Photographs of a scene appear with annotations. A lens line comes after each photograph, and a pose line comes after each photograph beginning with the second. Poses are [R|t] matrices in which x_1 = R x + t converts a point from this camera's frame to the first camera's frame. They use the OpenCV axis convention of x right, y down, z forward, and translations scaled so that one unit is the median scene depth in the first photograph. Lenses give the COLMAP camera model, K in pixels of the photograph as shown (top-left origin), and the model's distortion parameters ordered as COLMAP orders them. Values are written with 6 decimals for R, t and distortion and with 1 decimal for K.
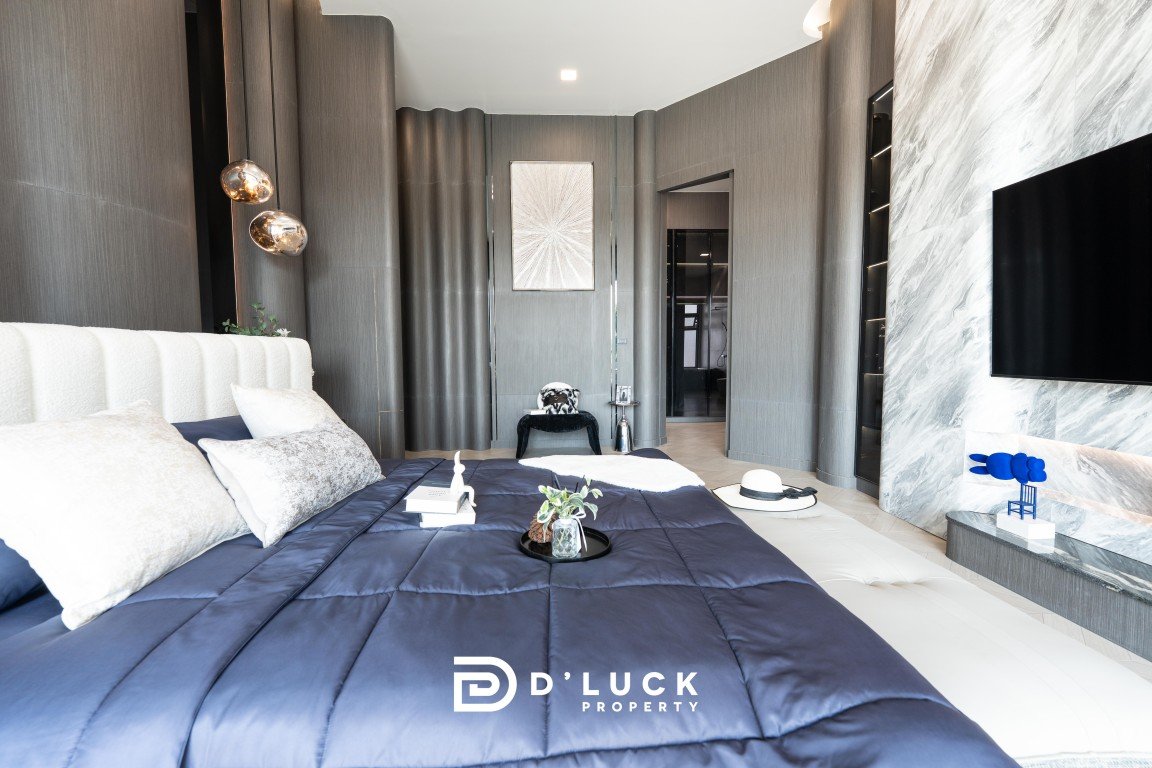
lens RADIAL K [[462.5, 0, 571.2], [0, 462.5, 384.0], [0, 0, 1]] dist [-0.002877, 0.000654]
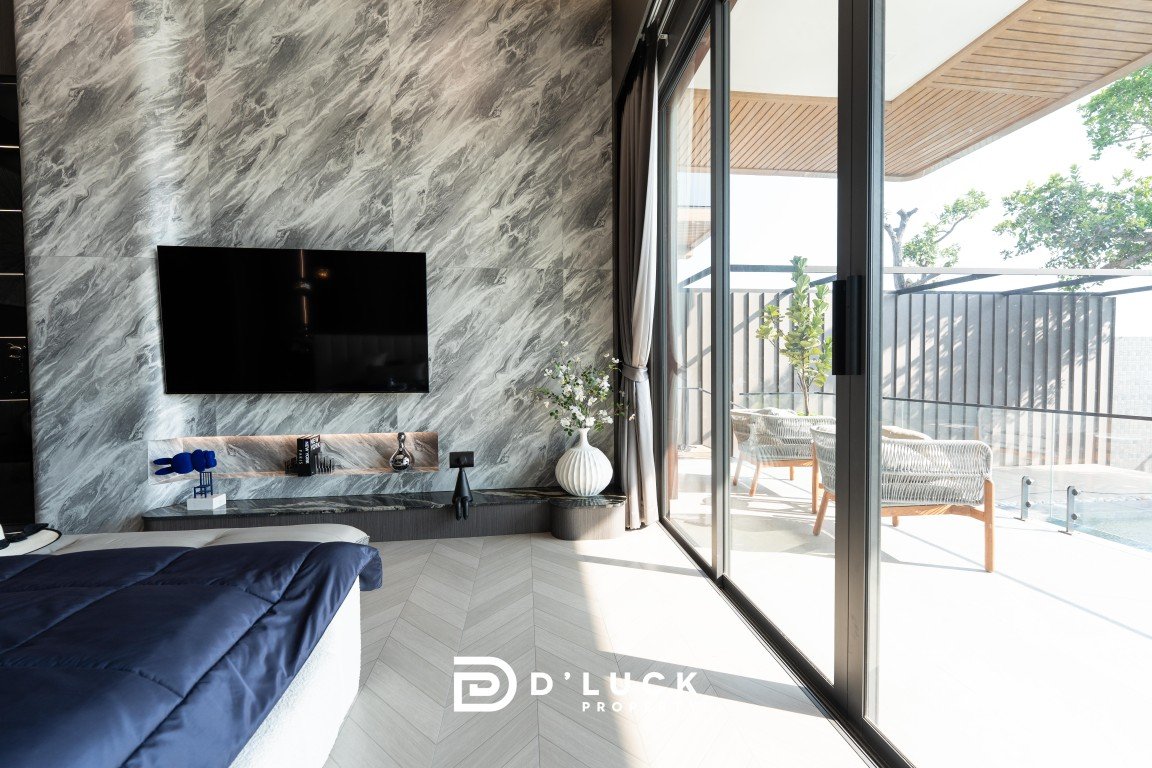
lens RADIAL K [[462.5, 0, 575.0], [0, 462.5, 384.2], [0, 0, 1]] dist [-0.002877, 0.000654]
pose [[-0.073704, -0.020896, 0.997061, -0.417477], [0.069237, 0.997261, 0.026019, 0.001241], [-0.994874, 0.070952, -0.072055, -0.005702]]
